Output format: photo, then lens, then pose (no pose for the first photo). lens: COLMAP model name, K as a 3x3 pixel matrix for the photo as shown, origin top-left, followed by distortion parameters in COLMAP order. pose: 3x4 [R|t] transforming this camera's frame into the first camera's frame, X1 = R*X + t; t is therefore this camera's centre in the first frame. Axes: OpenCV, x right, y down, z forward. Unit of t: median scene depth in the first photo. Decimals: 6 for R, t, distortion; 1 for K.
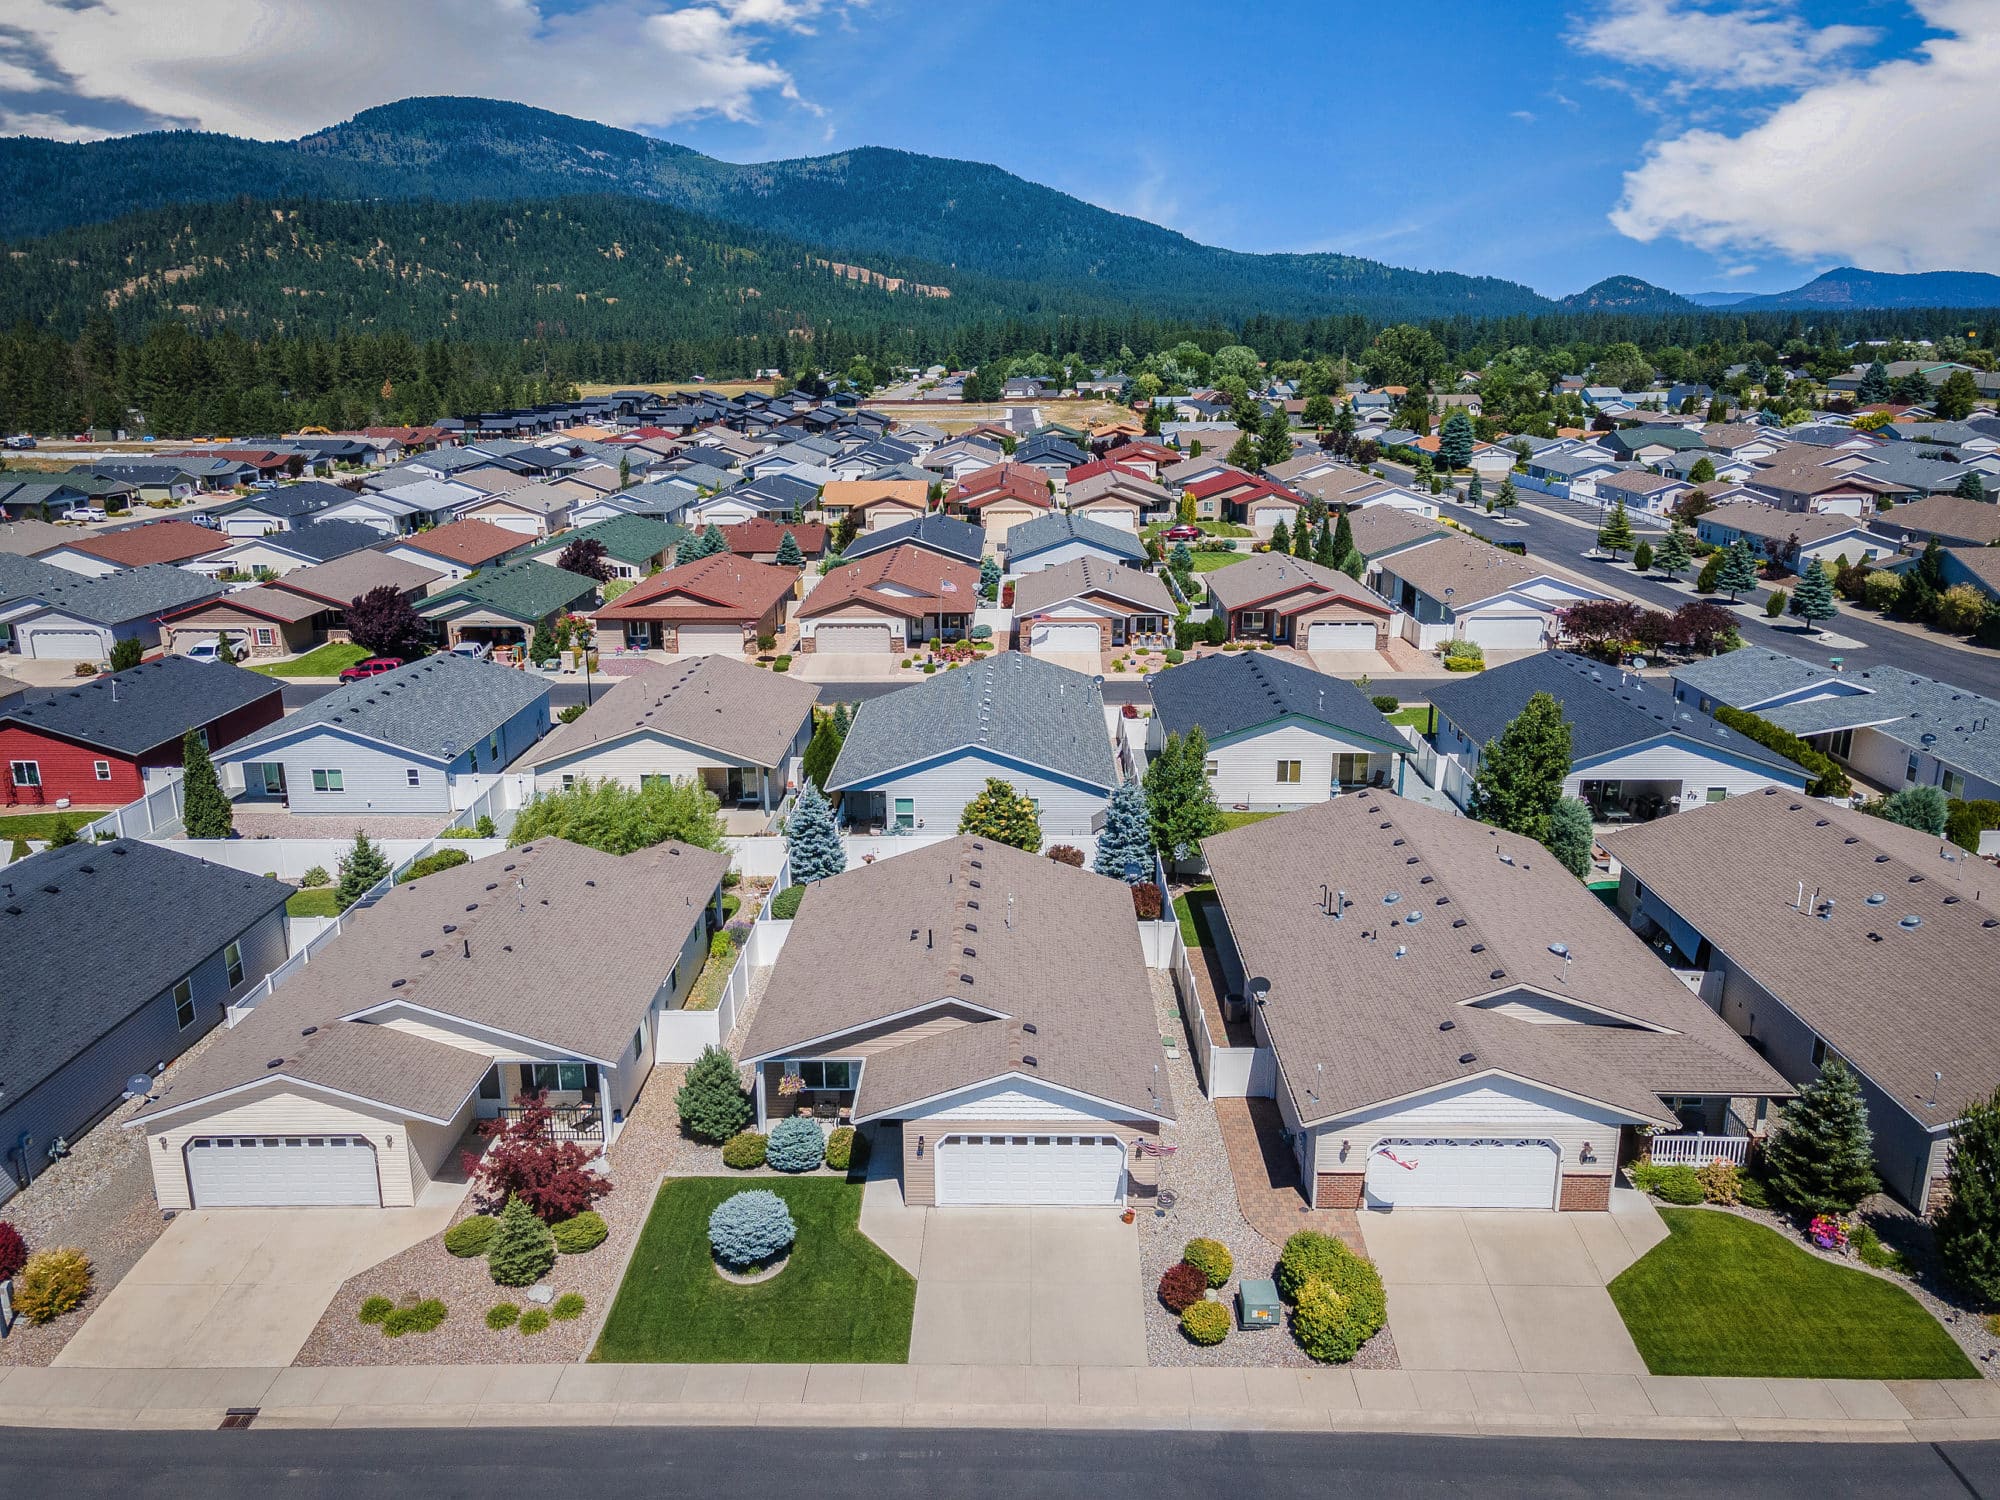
lens RADIAL K [[1464.9, 0, 1000.0], [0, 1464.9, 750.0], [0, 0, 1]] dist [0.041384, 0.003318]
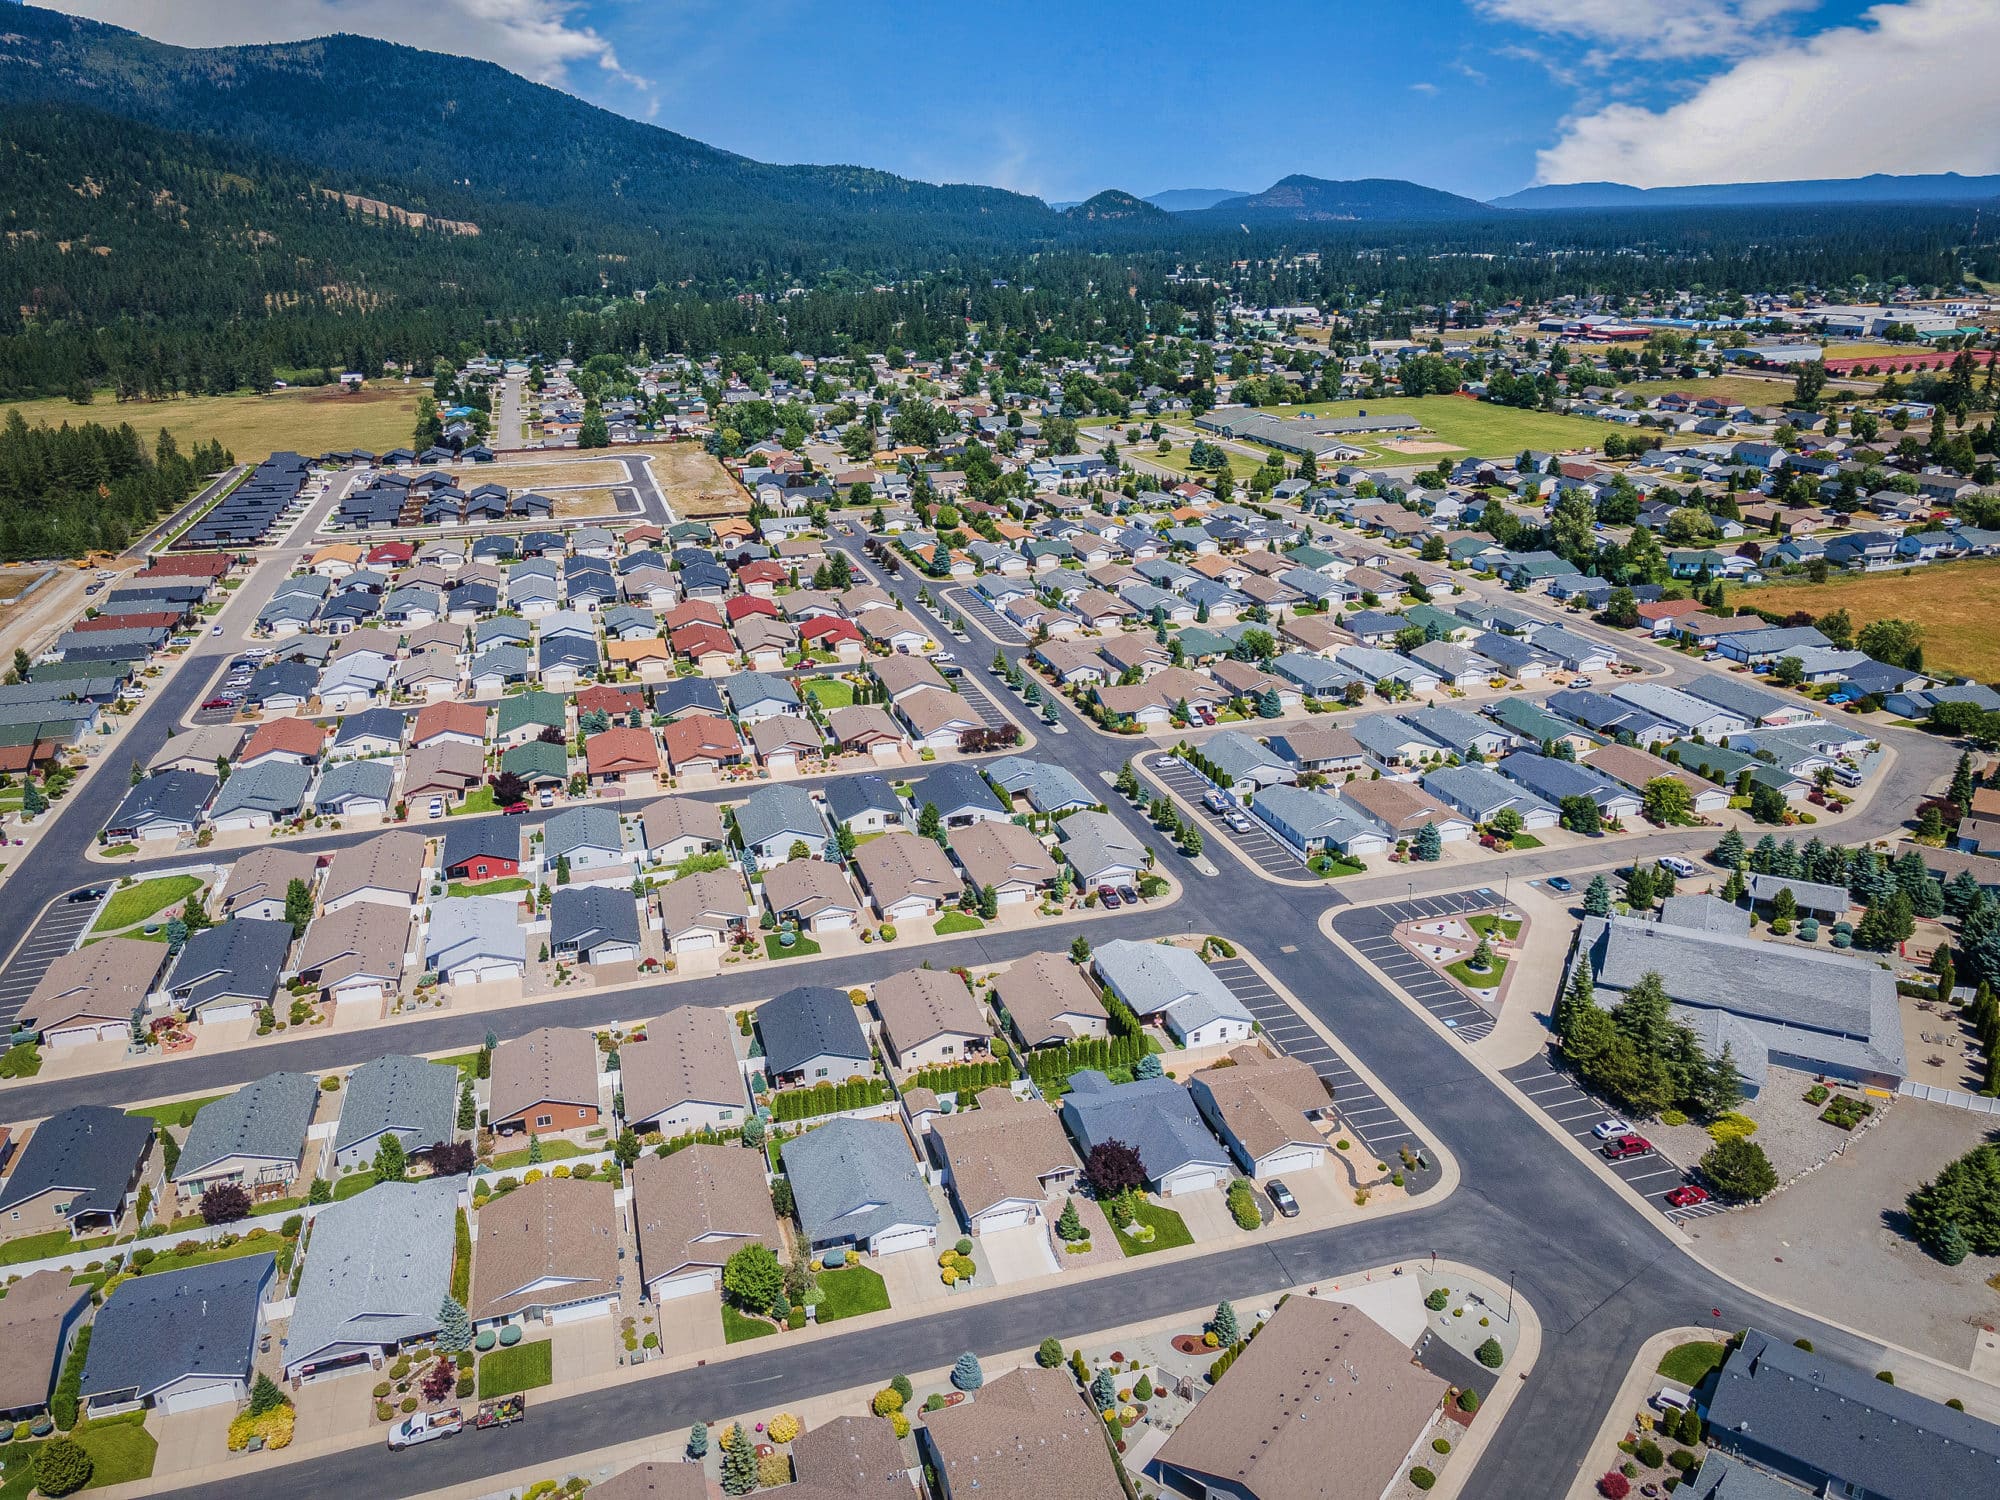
lens RADIAL K [[1464.9, 0, 1000.0], [0, 1464.9, 750.0], [0, 0, 1]] dist [0.041384, 0.003318]
pose [[0.954337, -0.110671, 0.277475, -0.053458], [0.090958, 0.992392, 0.082978, -0.048207], [-0.284547, -0.053950, 0.957143, -0.280631]]
